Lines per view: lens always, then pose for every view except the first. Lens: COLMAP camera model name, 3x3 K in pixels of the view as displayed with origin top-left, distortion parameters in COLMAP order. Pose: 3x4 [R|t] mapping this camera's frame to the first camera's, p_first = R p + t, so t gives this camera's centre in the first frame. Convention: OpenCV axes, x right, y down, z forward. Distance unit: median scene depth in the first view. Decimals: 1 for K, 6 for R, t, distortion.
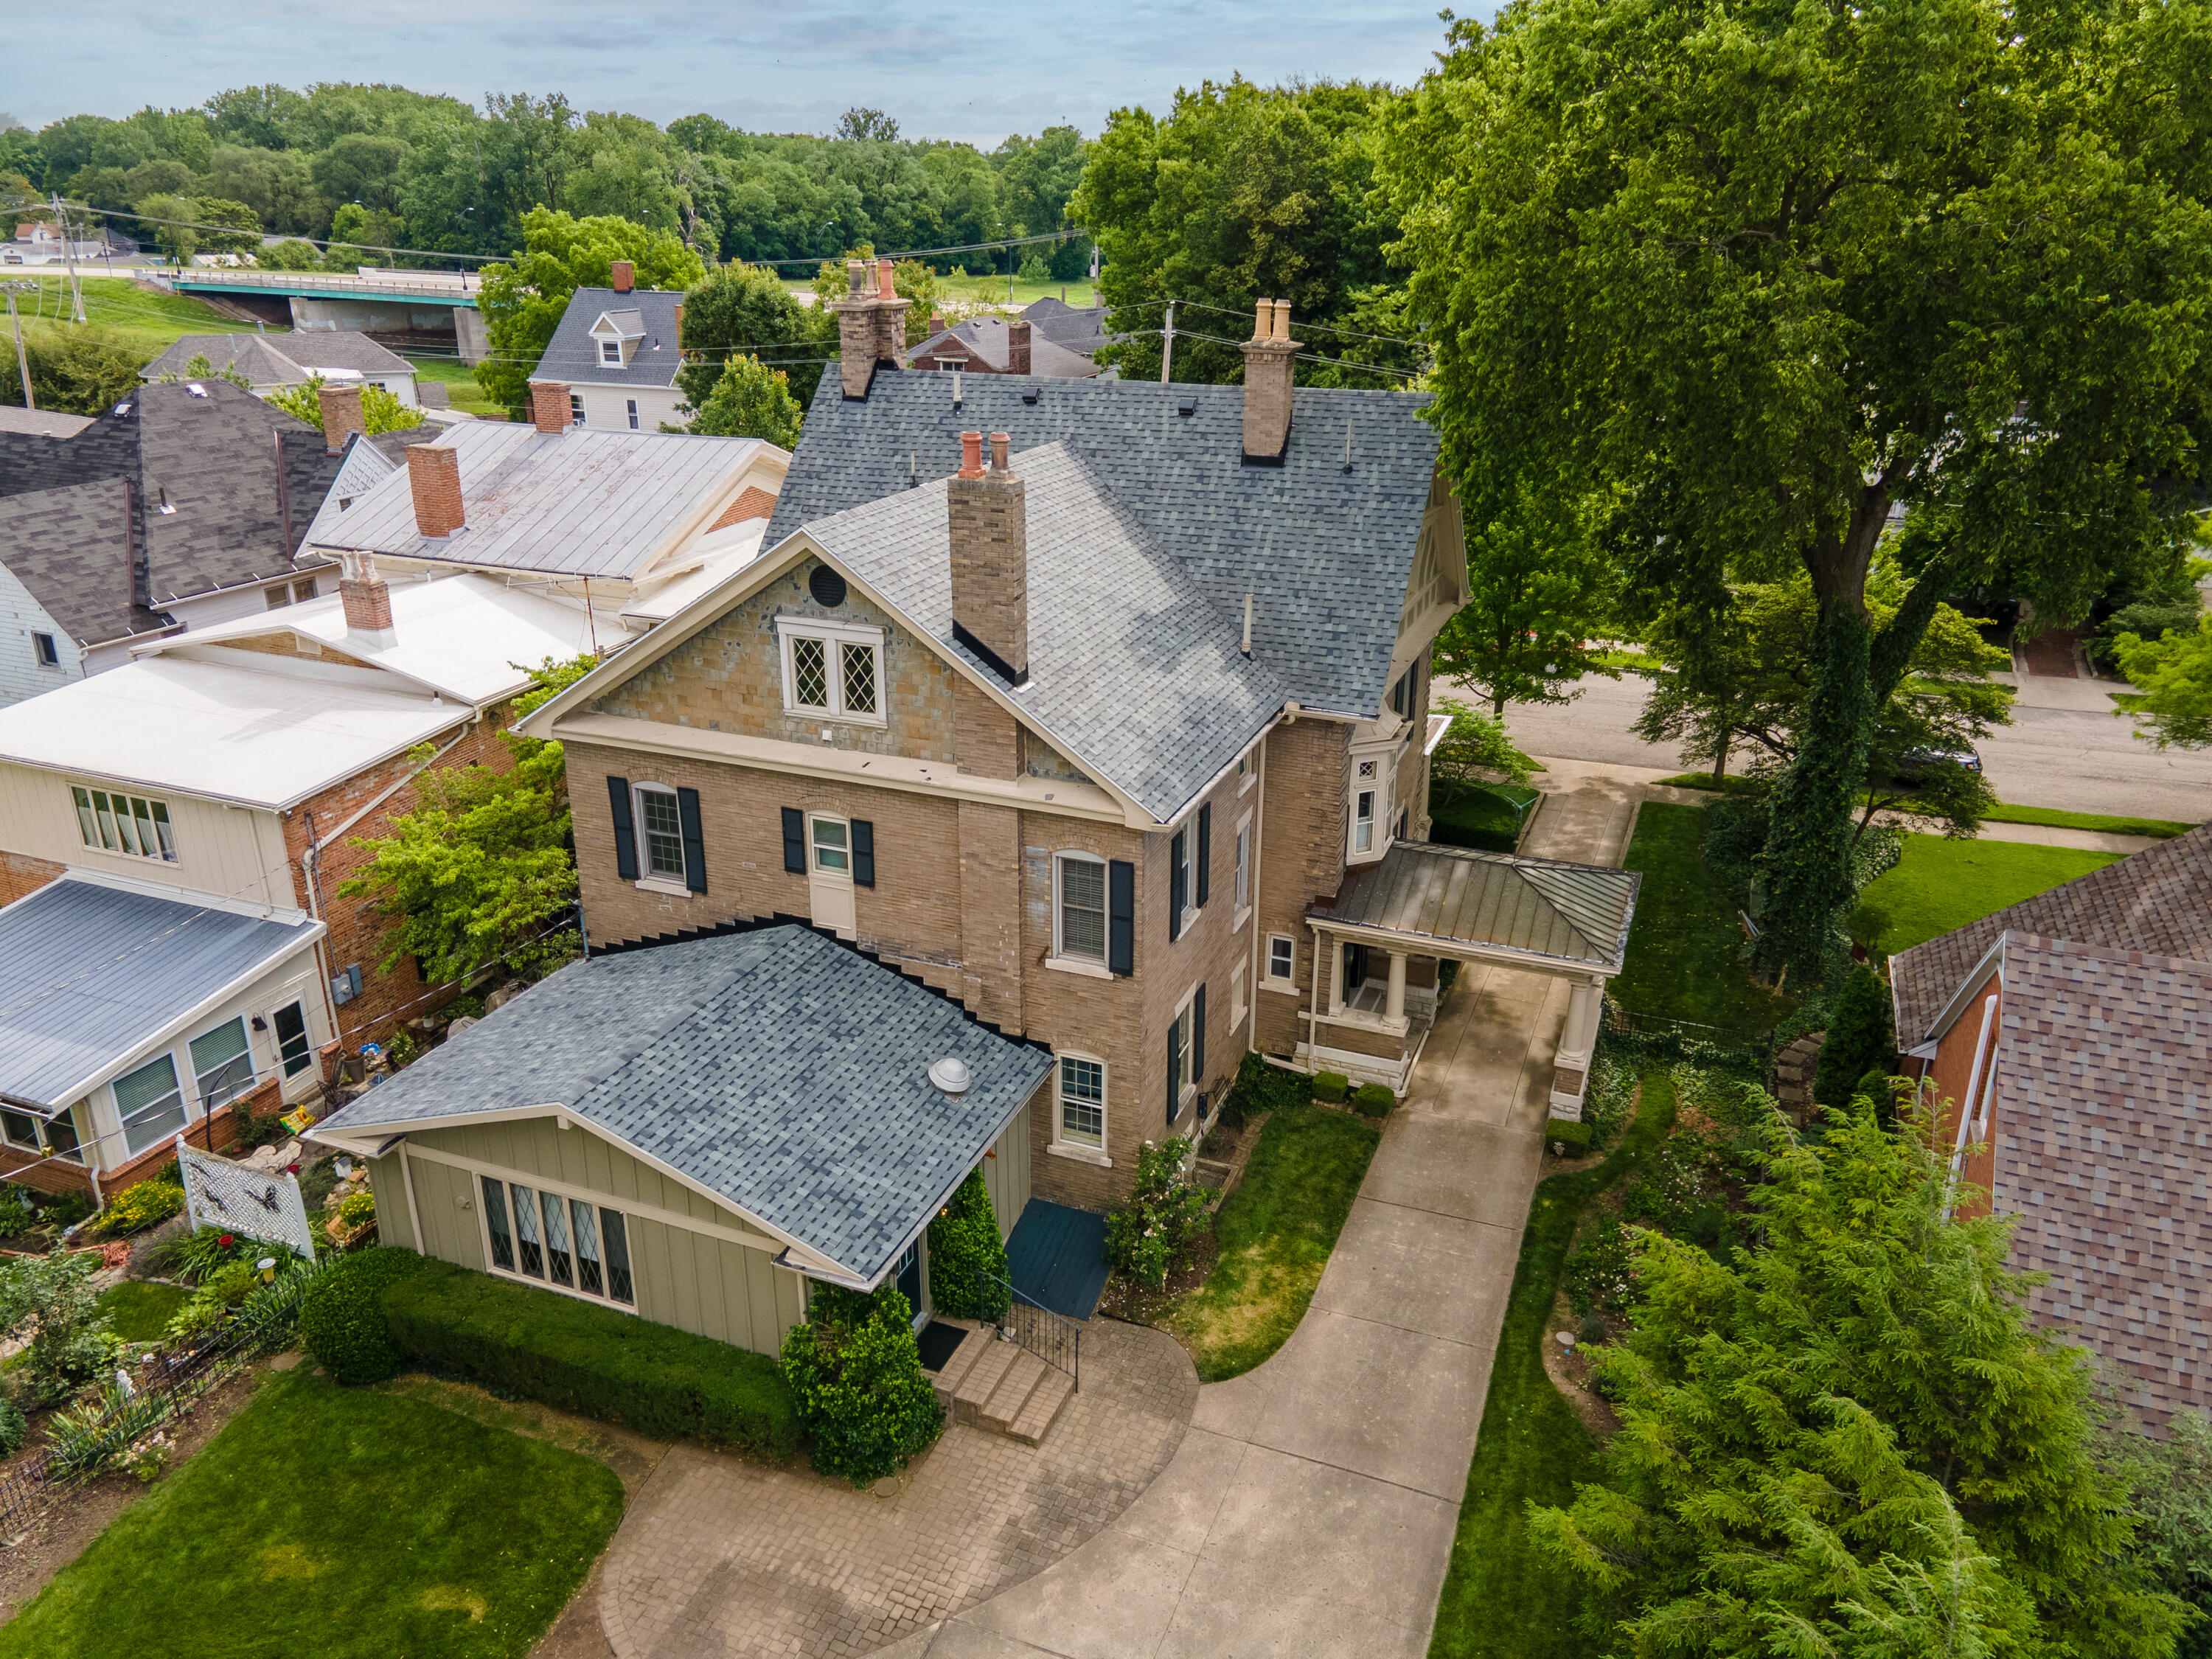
lens RADIAL K [[1607.4, 0, 1095.7], [0, 1607.4, 809.3], [0, 0, 1]] dist [0.035127, 0.020762]
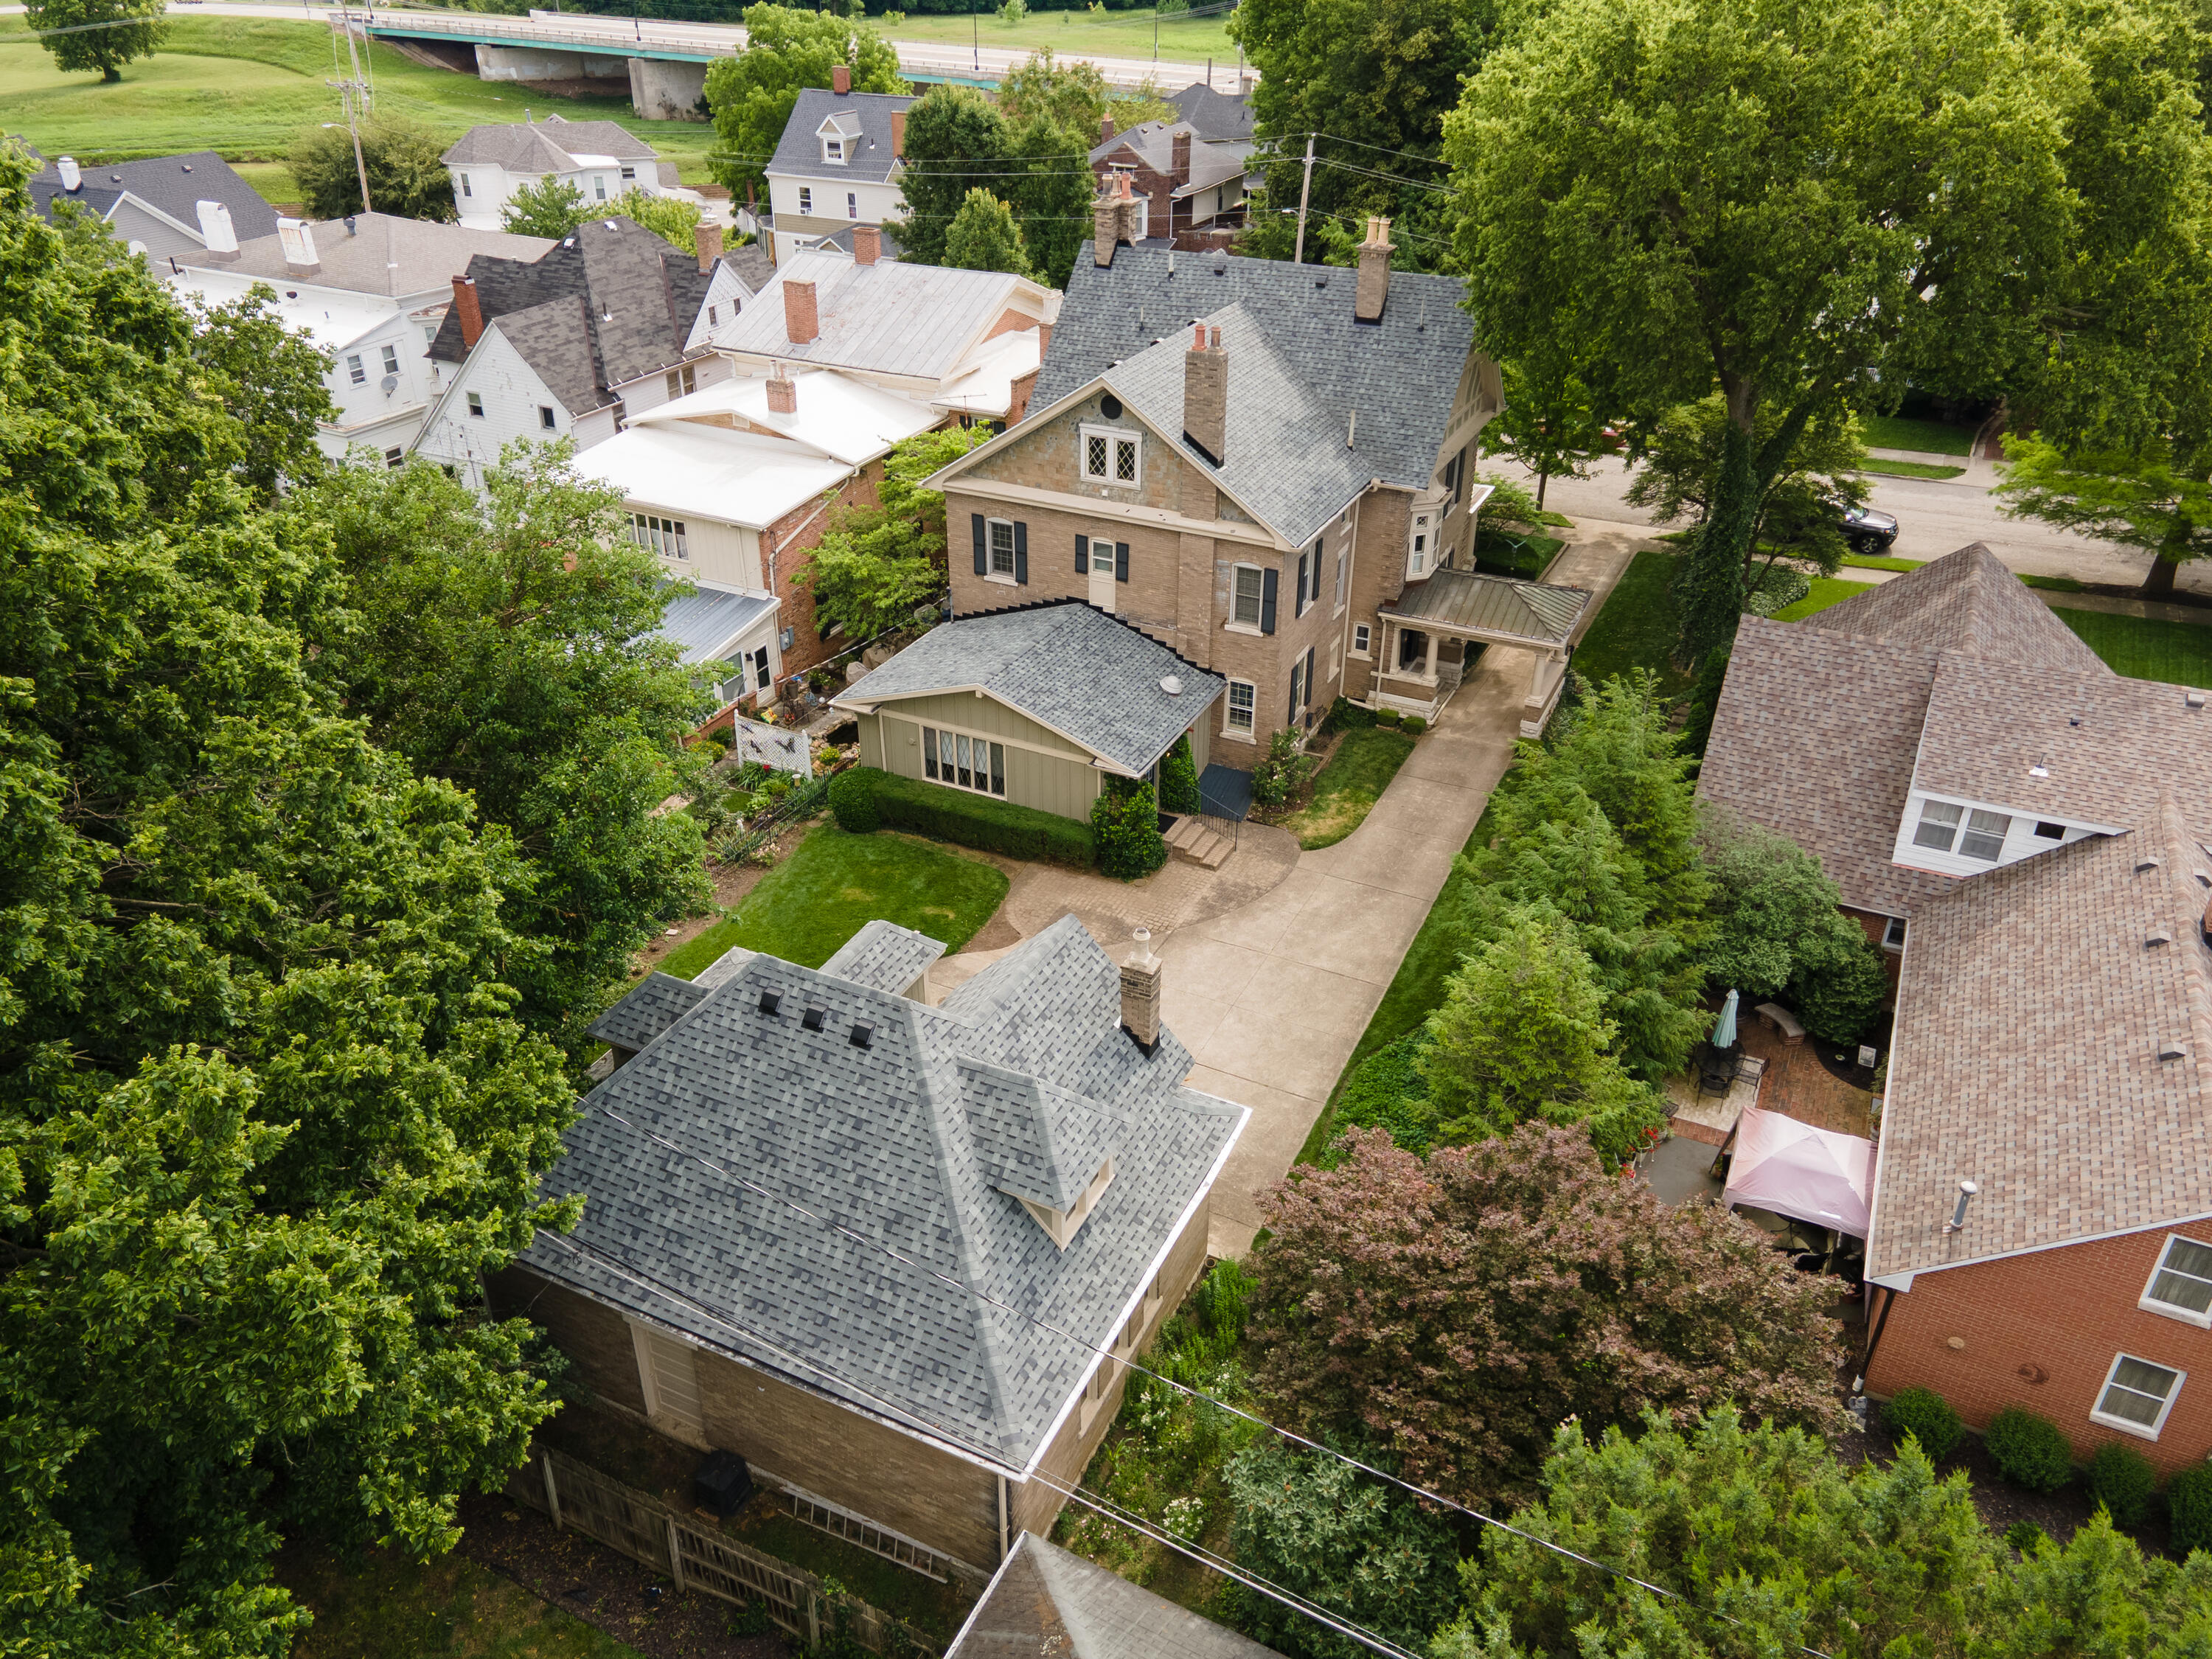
lens RADIAL K [[1607.4, 0, 1092.5], [0, 1607.4, 807.6], [0, 0, 1]] dist [0.035127, 0.020762]
pose [[0.997161, 0.037634, -0.065213, -0.047073], [-0.027335, 0.987975, 0.152178, 0.023519], [0.070156, -0.149963, 0.986199, -0.699280]]
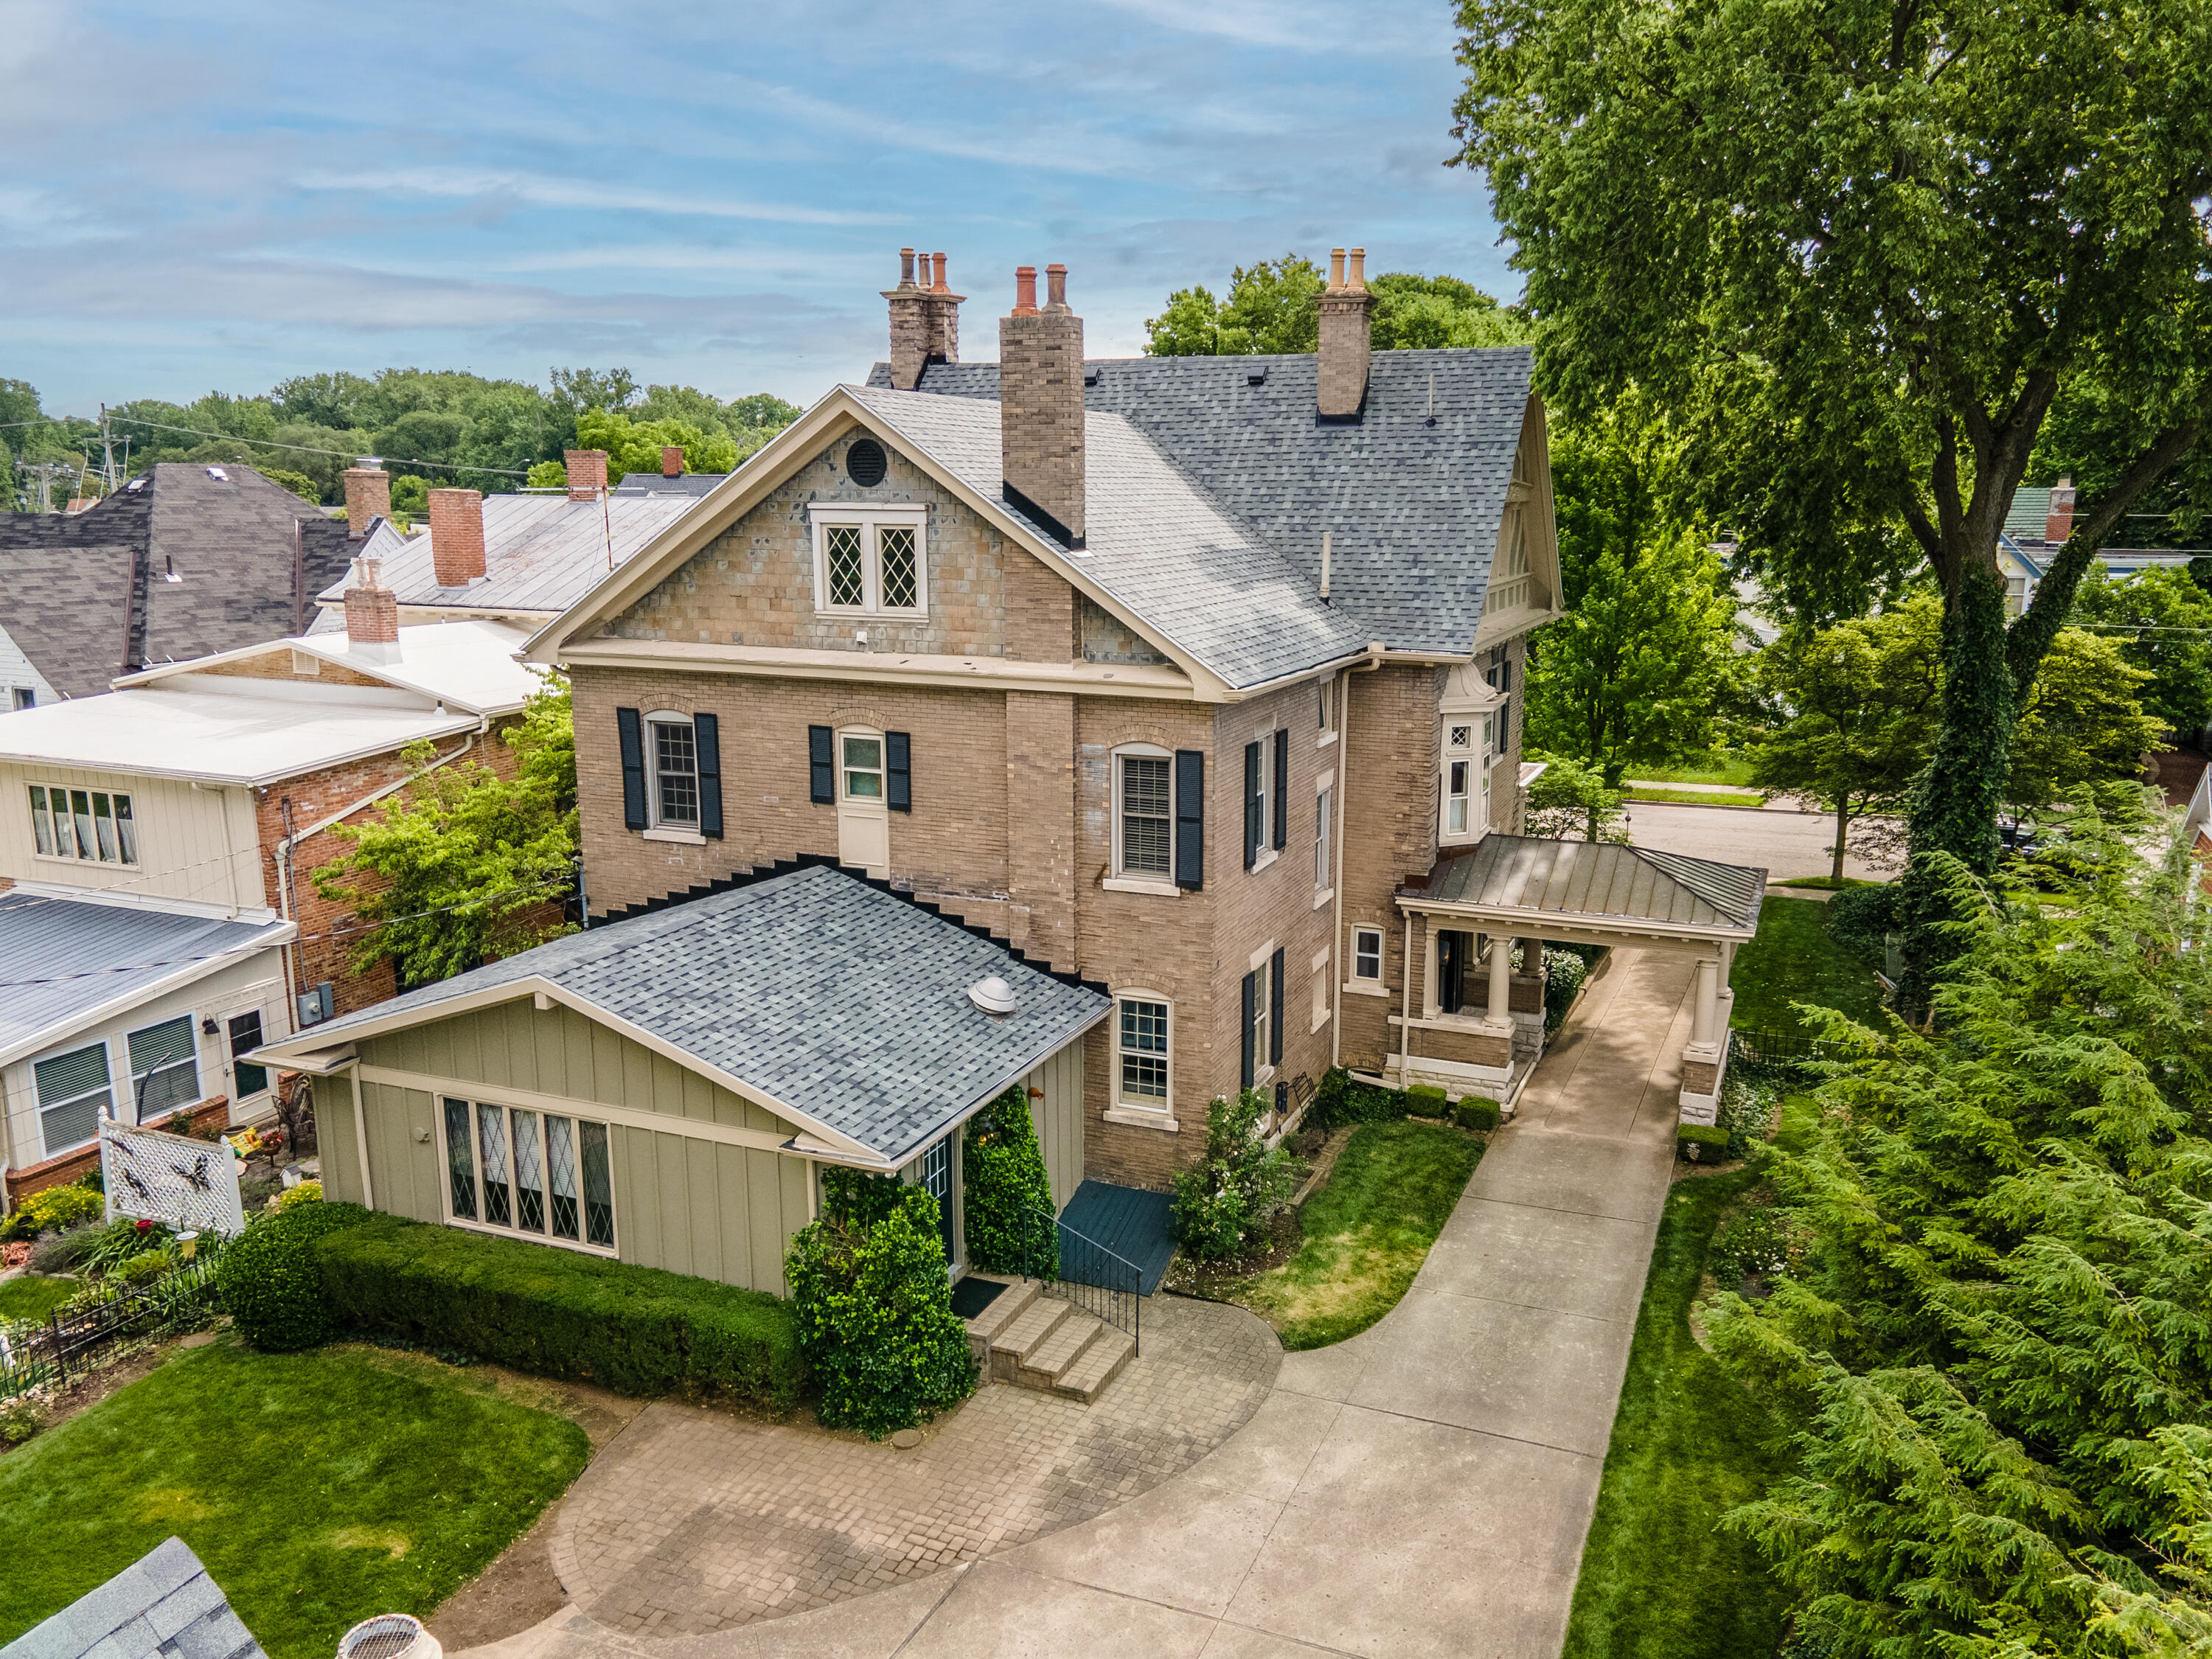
lens RADIAL K [[1689.1, 0, 1150.5], [0, 1689.1, 851.9], [0, 0, 1]] dist [0.046179, 0.001969]
pose [[0.999994, 0.001026, -0.003179, -0.002032], [-0.001504, 0.988041, -0.154186, 0.193940], [0.002983, 0.154190, 0.988037, 0.073337]]
